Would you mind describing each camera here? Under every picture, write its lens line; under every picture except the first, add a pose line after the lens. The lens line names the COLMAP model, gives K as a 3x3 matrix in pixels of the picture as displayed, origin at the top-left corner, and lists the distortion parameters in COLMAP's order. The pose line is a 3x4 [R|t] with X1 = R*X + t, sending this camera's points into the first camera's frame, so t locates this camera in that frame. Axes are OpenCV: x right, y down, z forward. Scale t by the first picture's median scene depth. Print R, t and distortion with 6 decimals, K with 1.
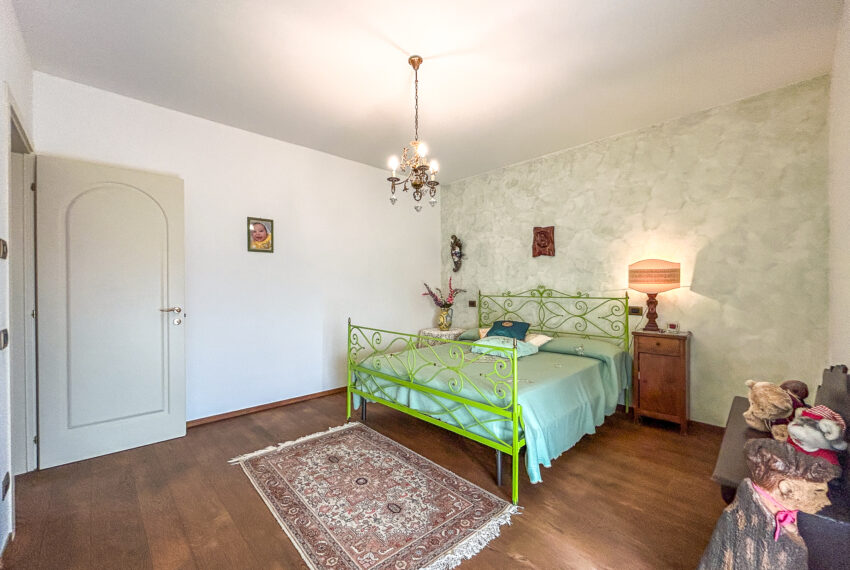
lens RADIAL K [[351.0, 0, 418.2], [0, 351.0, 286.6], [0, 0, 1]] dist [0.001964, 0.000133]
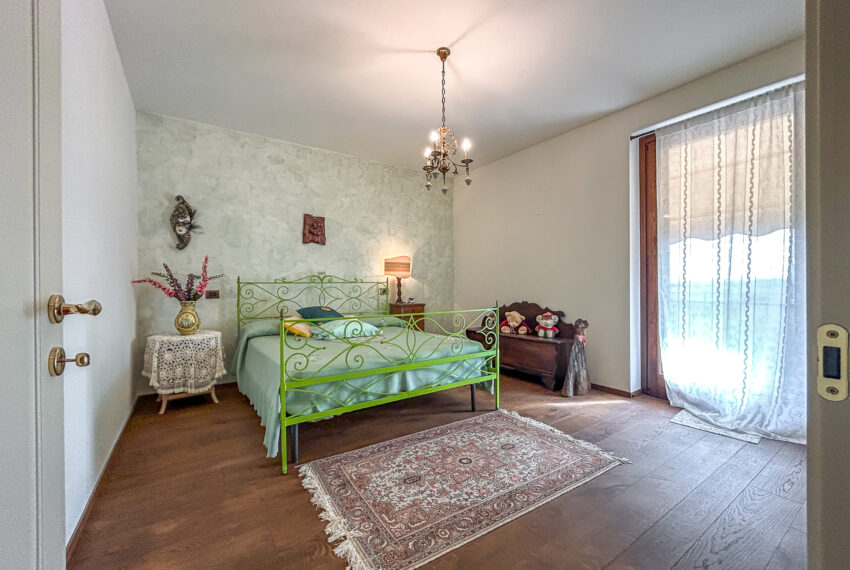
lens RADIAL K [[351.0, 0, 418.7], [0, 351.0, 284.8], [0, 0, 1]] dist [0.001964, 0.000133]
pose [[0.155080, 0.001099, 0.987901, -0.742897], [0.005579, 0.999982, -0.001989, 0.045807], [-0.987886, 0.005820, 0.155071, 0.635846]]
